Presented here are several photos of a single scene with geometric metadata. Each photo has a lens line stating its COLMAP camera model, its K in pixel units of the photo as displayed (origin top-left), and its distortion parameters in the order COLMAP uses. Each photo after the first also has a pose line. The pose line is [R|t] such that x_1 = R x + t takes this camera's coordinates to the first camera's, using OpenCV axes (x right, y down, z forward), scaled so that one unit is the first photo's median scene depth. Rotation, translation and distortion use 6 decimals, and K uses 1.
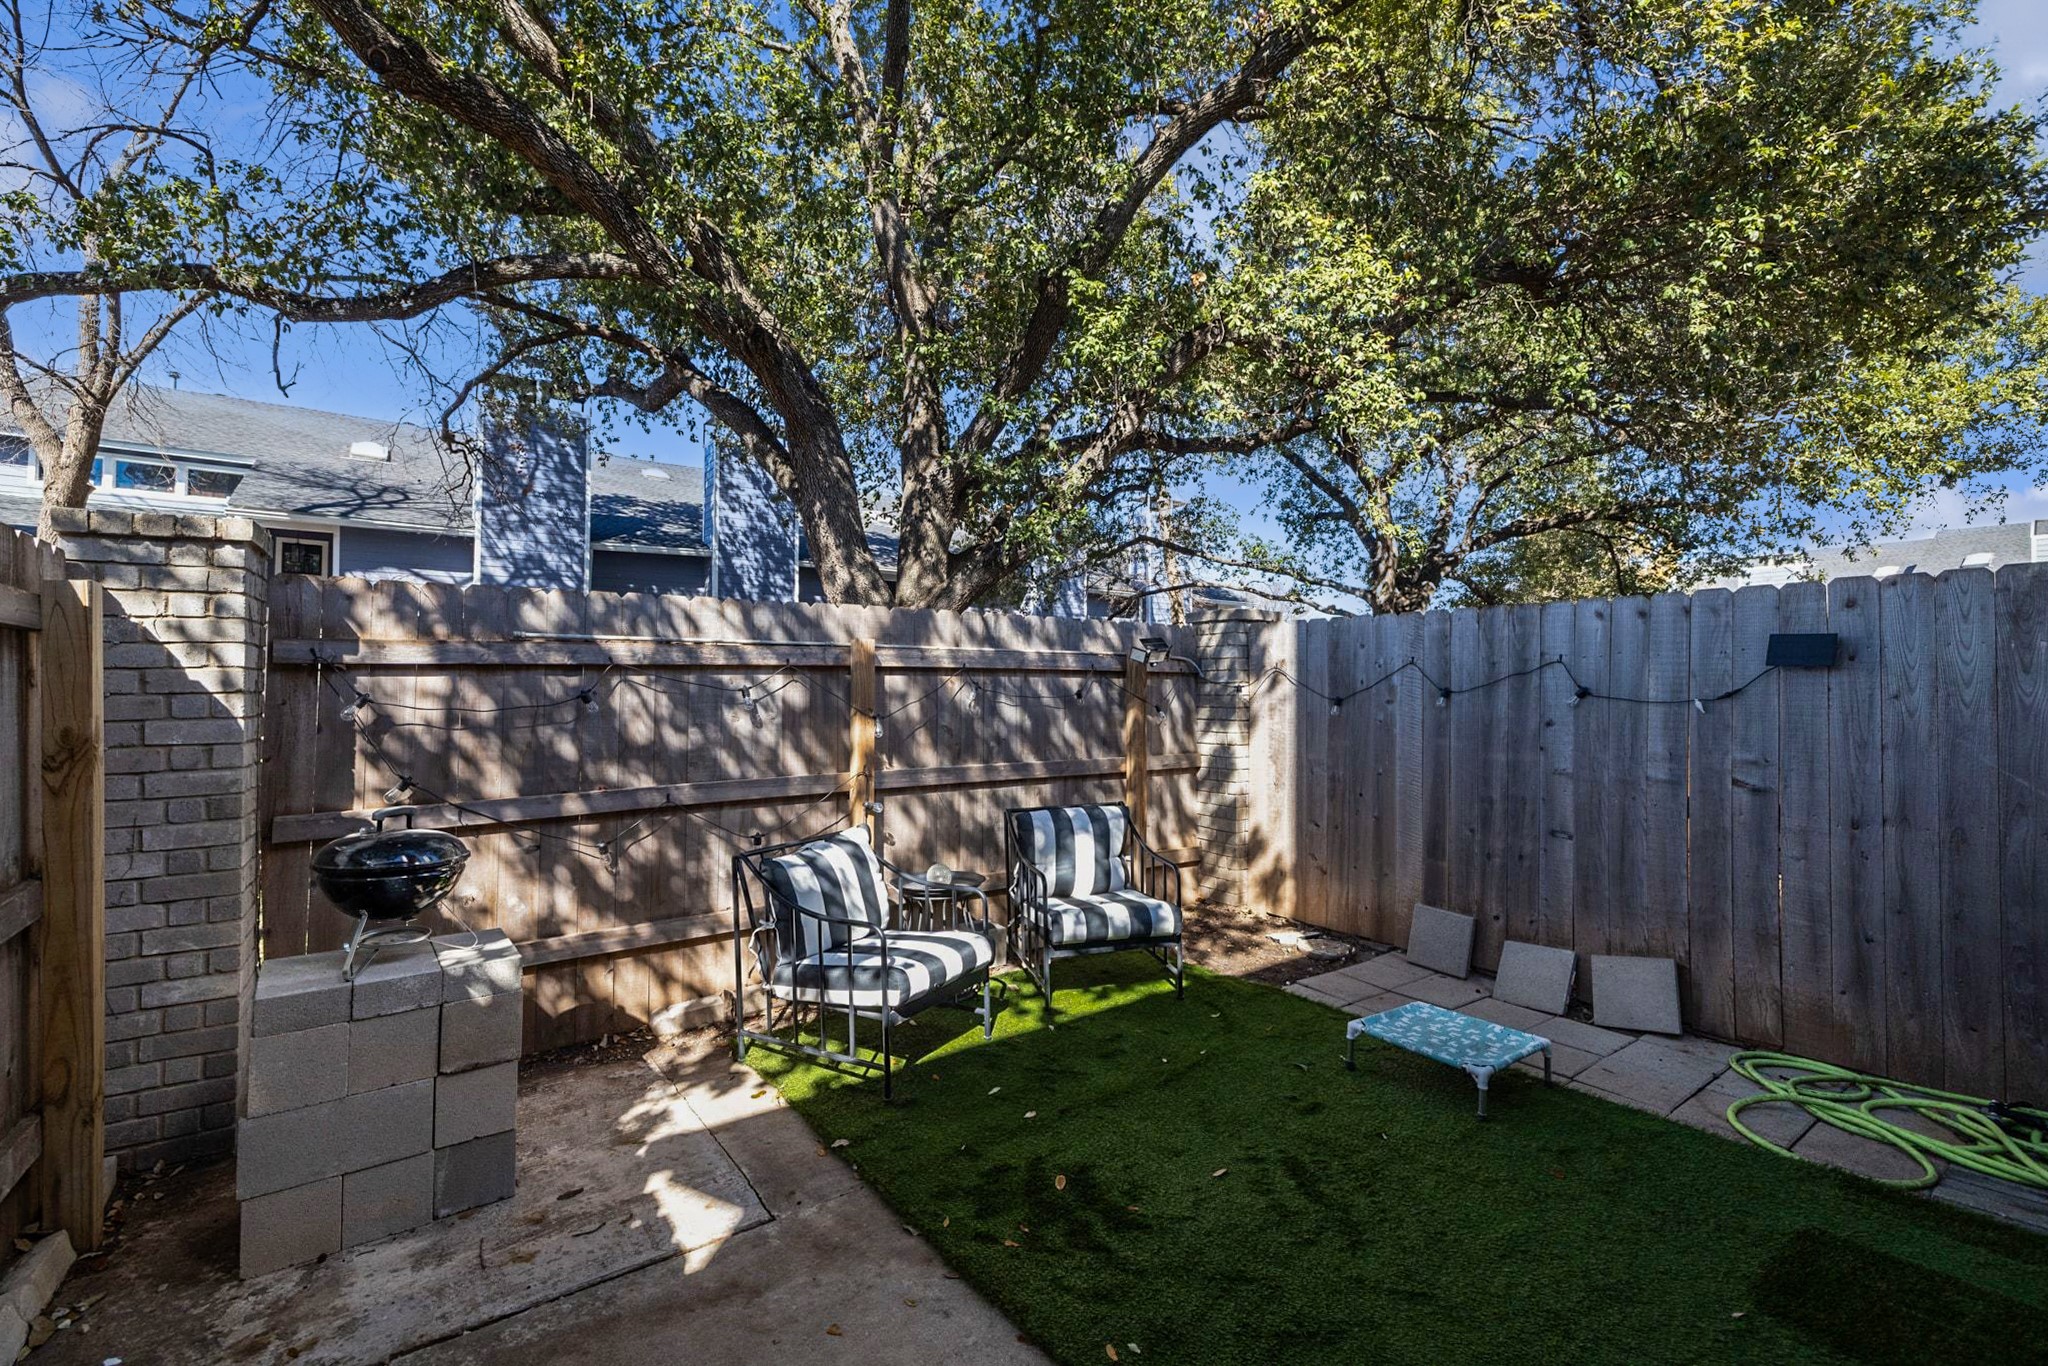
lens RADIAL K [[875.4, 0, 989.5], [0, 875.4, 669.9], [0, 0, 1]] dist [0.000404, 0.000002]
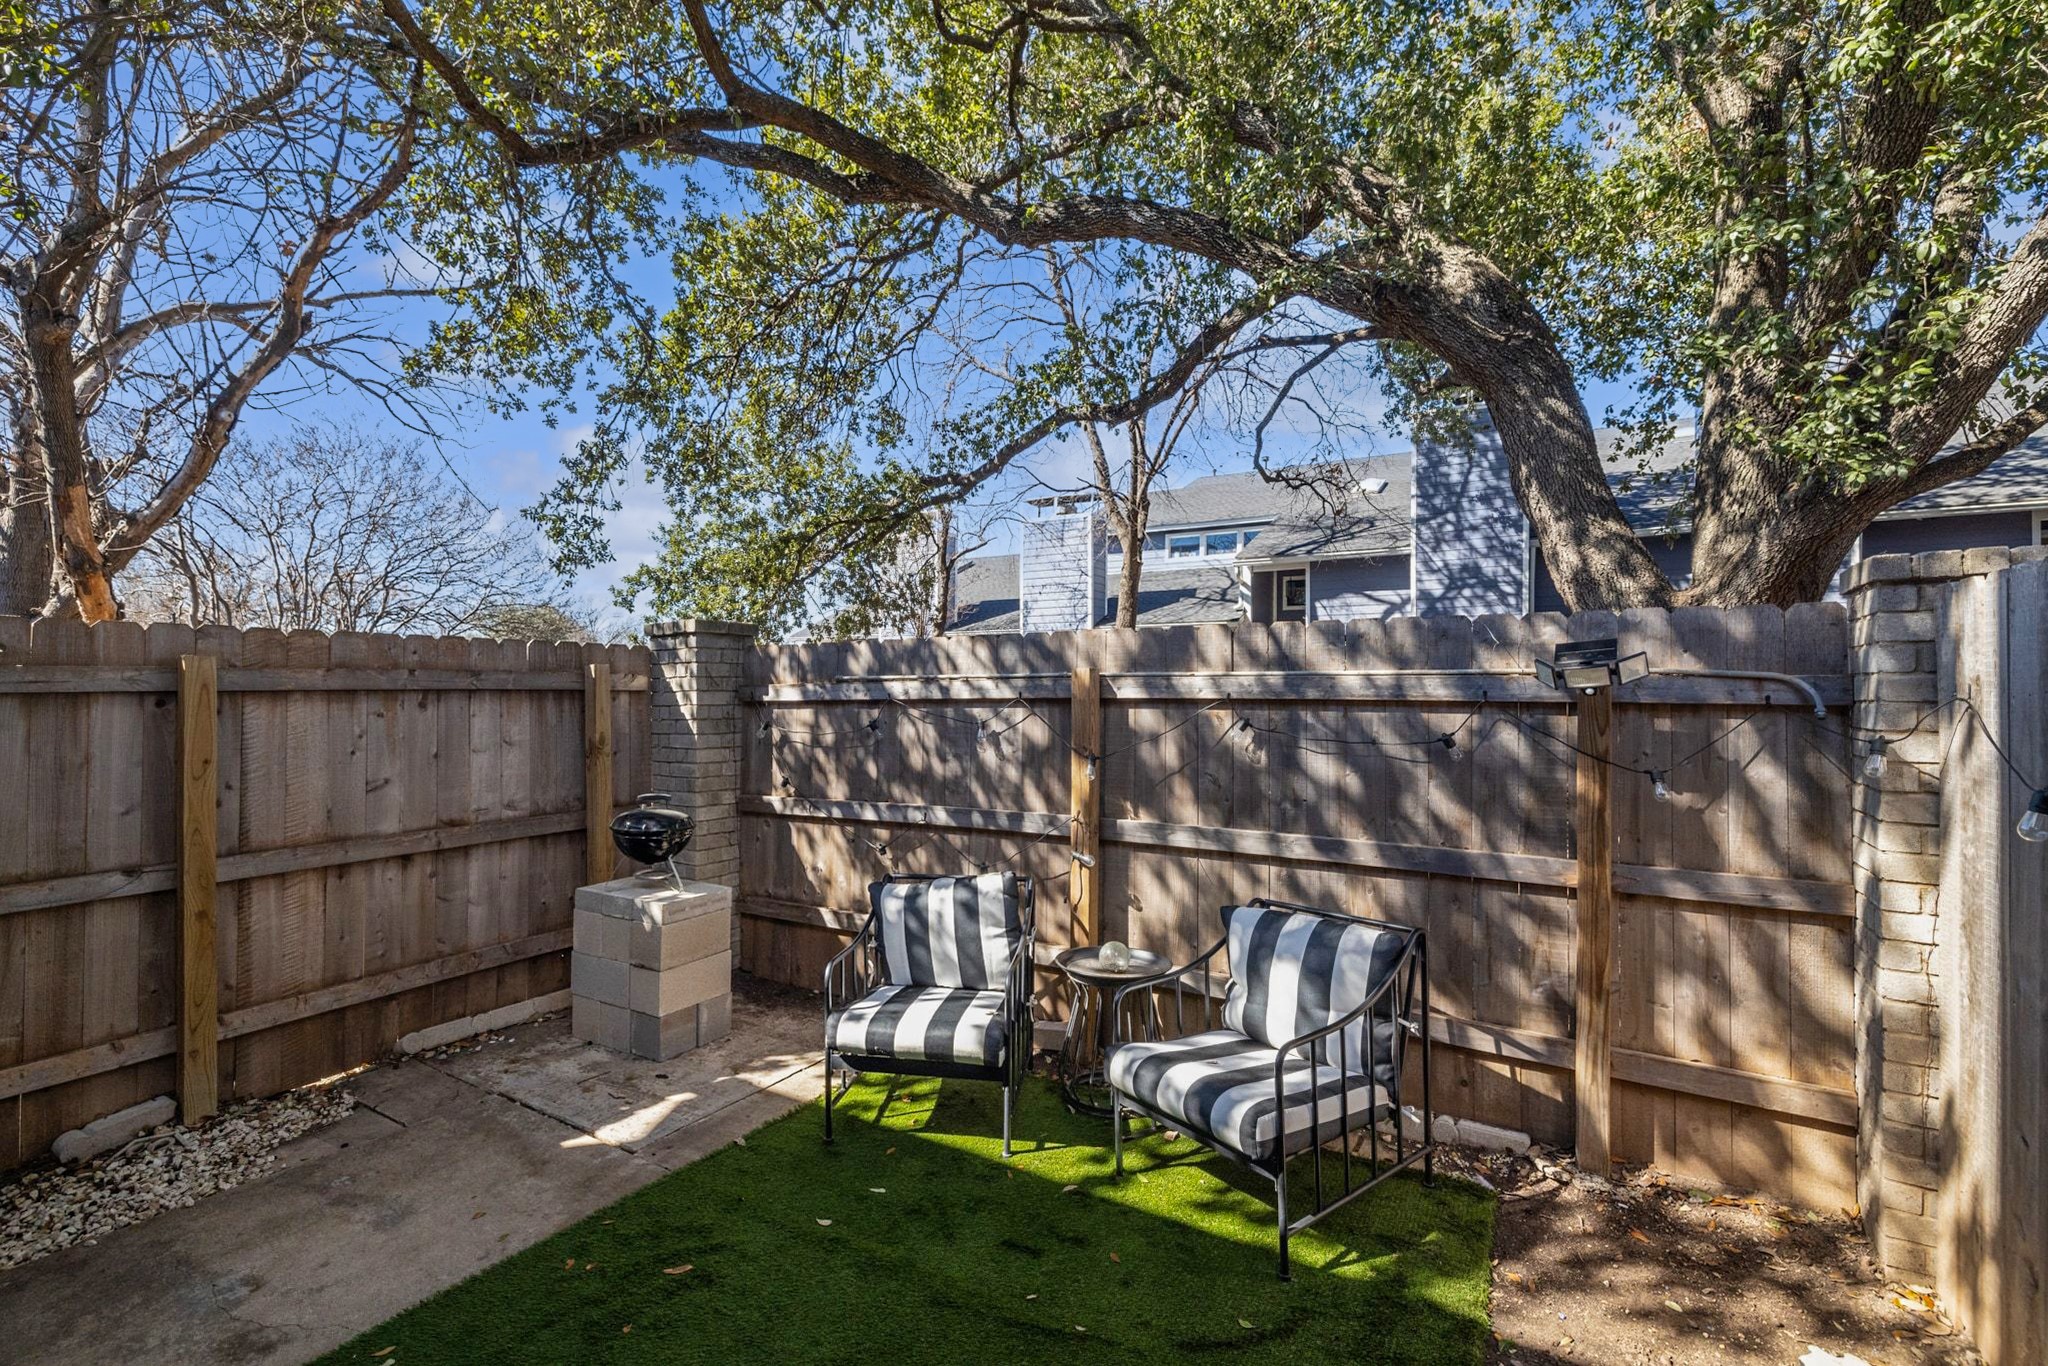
lens RADIAL K [[905.4, 0, 1025.5], [0, 905.4, 691.1], [0, 0, 1]] dist [0.000941, 0.000281]
pose [[0.388378, -0.002901, -0.921495, 0.613634], [0.016939, 0.999849, 0.003991, -0.016274], [0.921344, -0.017160, 0.388369, 0.537175]]
